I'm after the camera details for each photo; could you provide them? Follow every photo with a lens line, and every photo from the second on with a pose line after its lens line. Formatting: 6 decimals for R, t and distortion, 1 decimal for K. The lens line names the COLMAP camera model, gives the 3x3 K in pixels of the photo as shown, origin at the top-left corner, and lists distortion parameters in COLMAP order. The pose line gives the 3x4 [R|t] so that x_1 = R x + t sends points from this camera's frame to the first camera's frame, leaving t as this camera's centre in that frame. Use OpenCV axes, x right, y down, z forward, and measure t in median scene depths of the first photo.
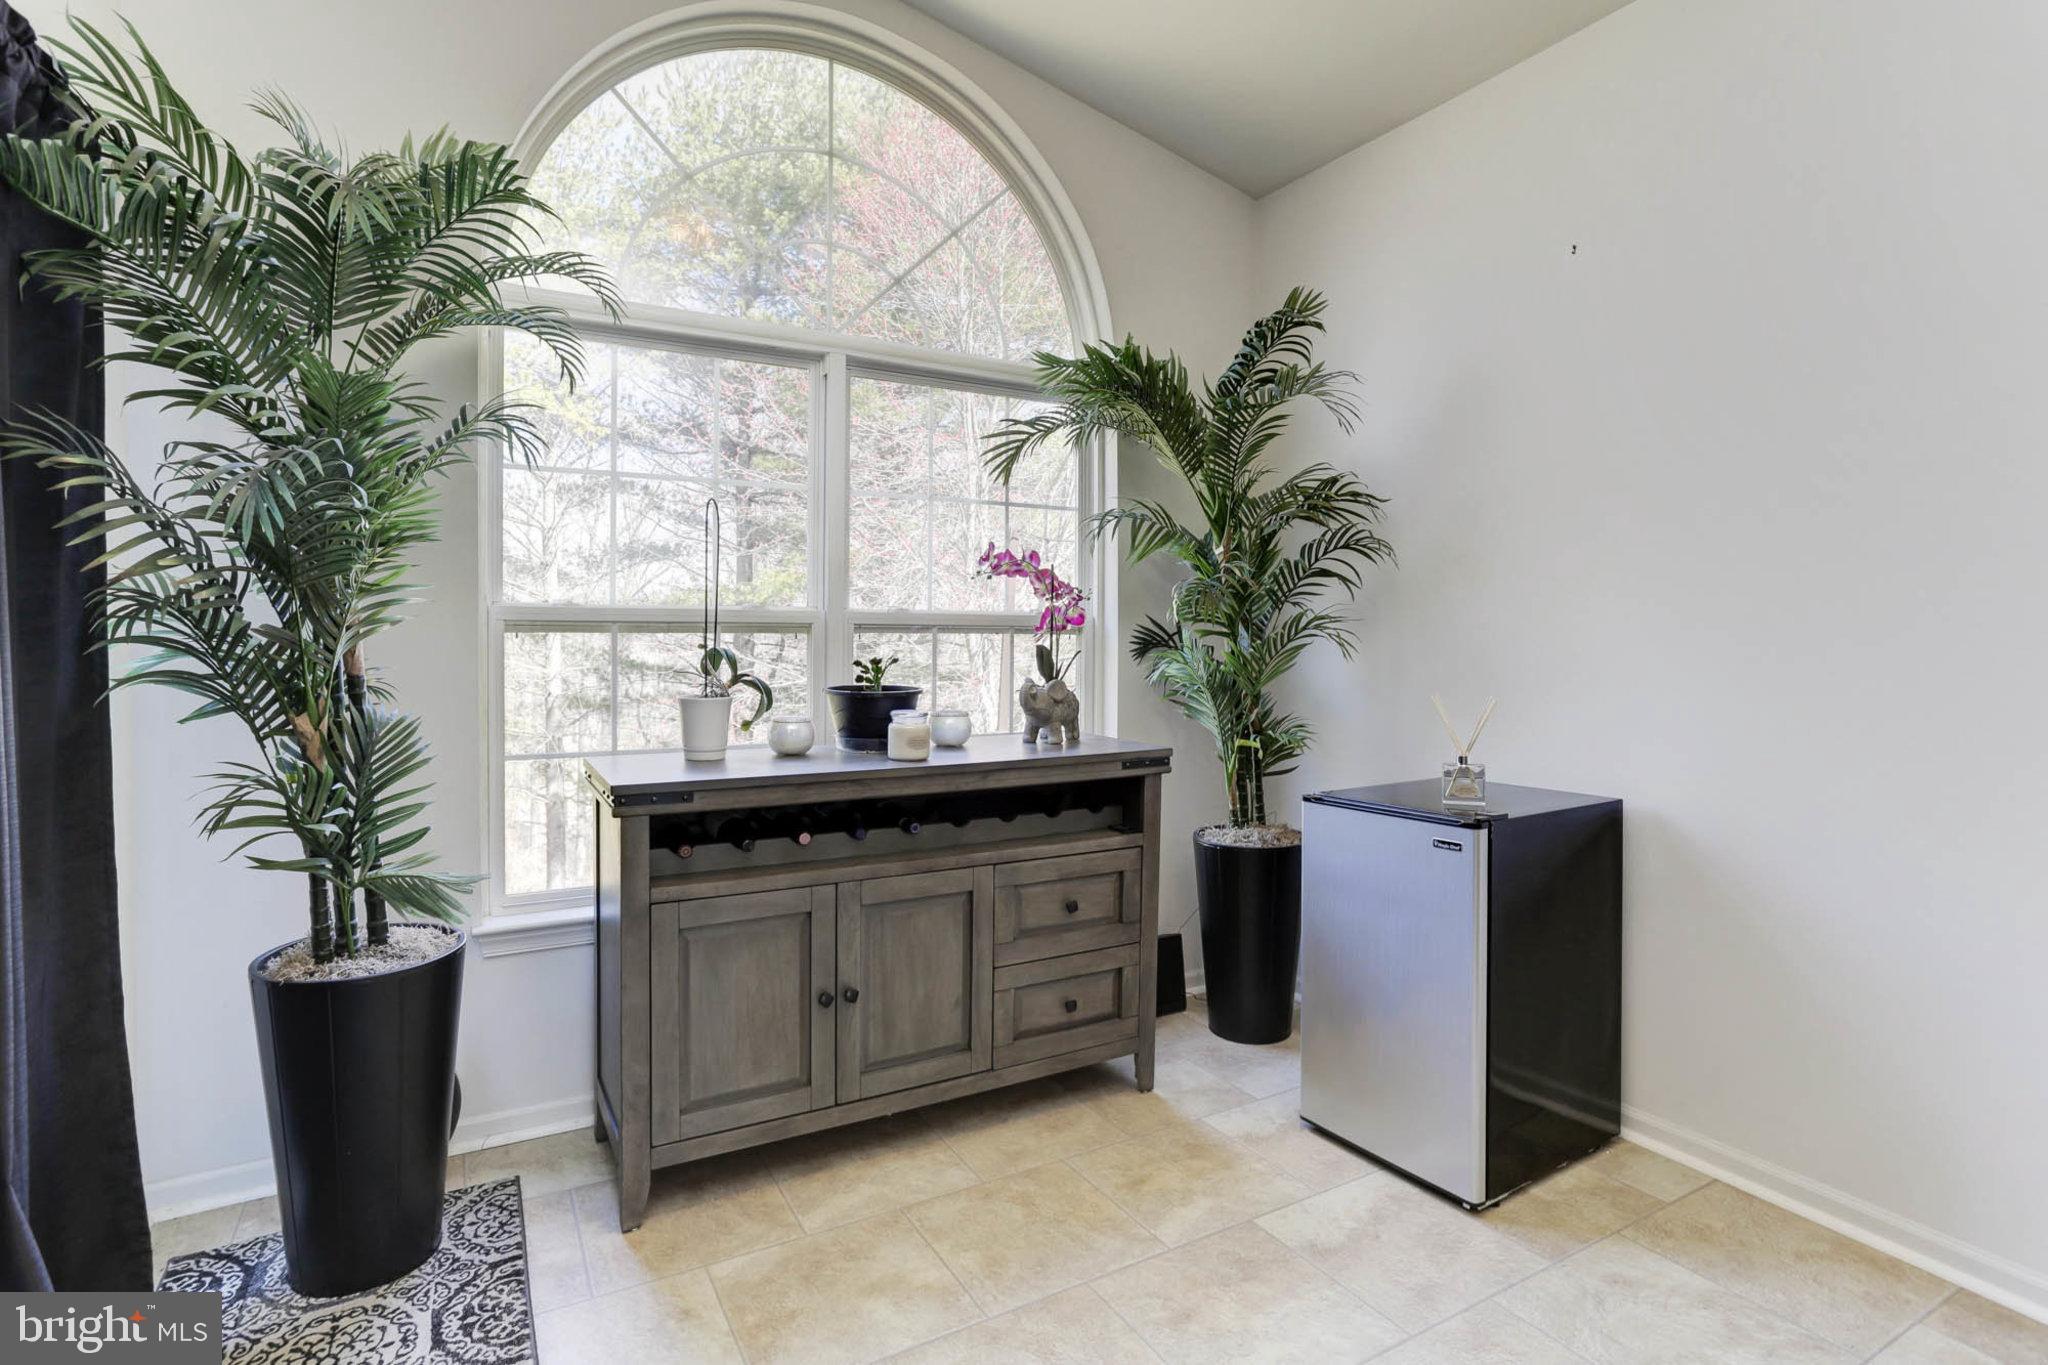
lens RADIAL K [[1003.8, 0, 1029.7], [0, 1003.8, 641.2], [0, 0, 1]] dist [-0.028803, 0.020849]
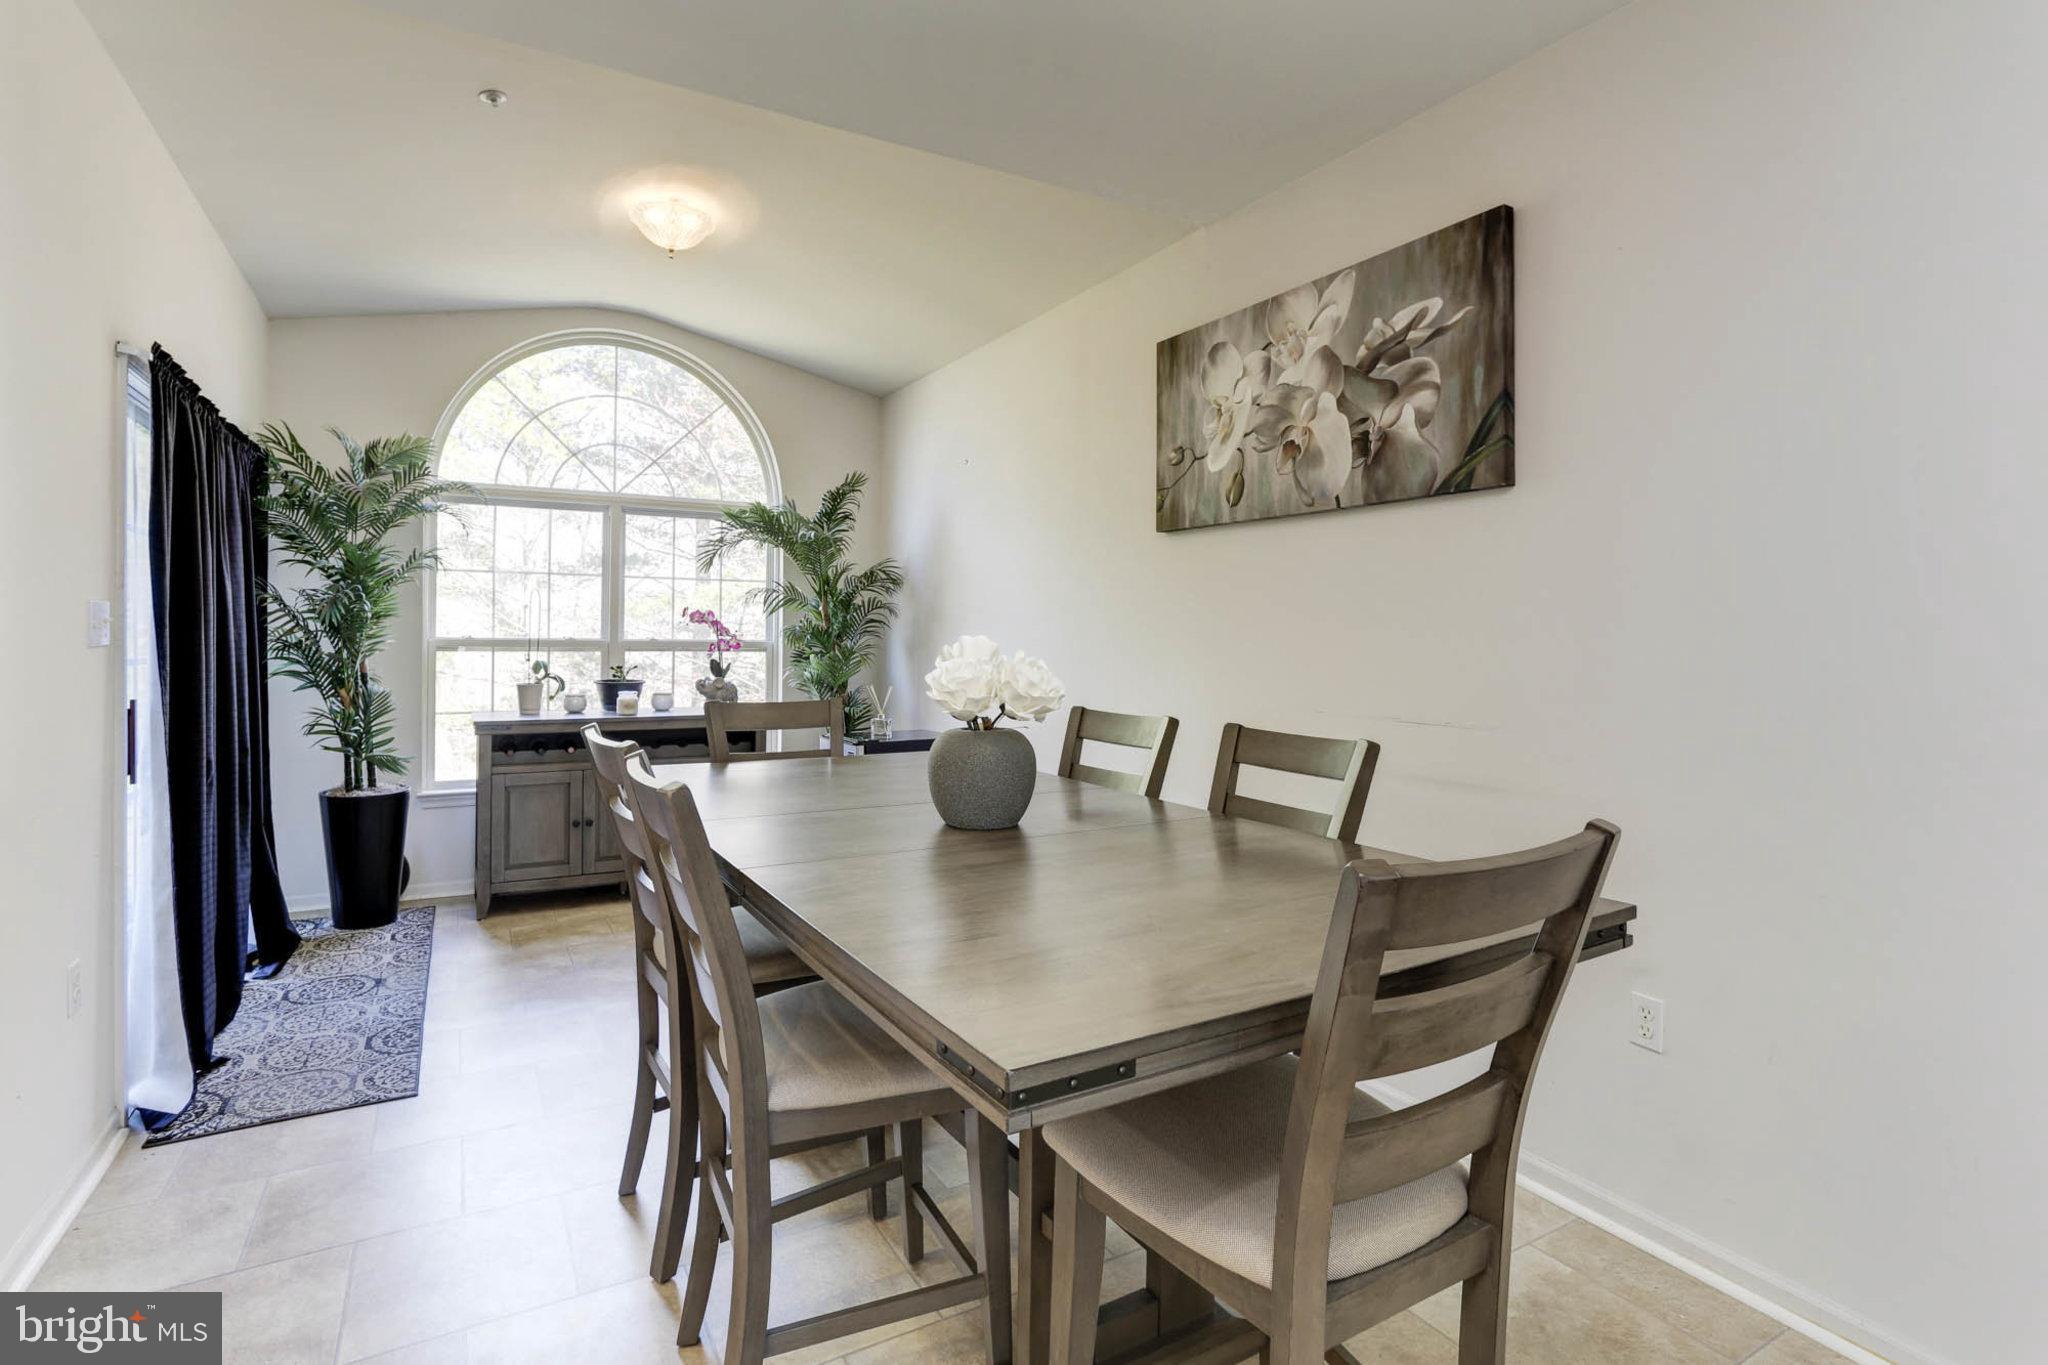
lens RADIAL K [[1003.8, 0, 1017.6], [0, 1003.8, 626.0], [0, 0, 1]] dist [-0.028803, 0.020849]
pose [[0.999882, 0.004683, -0.014597, 0.903116], [-0.004906, 0.999871, -0.015279, -0.047520], [0.014524, 0.015349, 0.999777, -1.335300]]
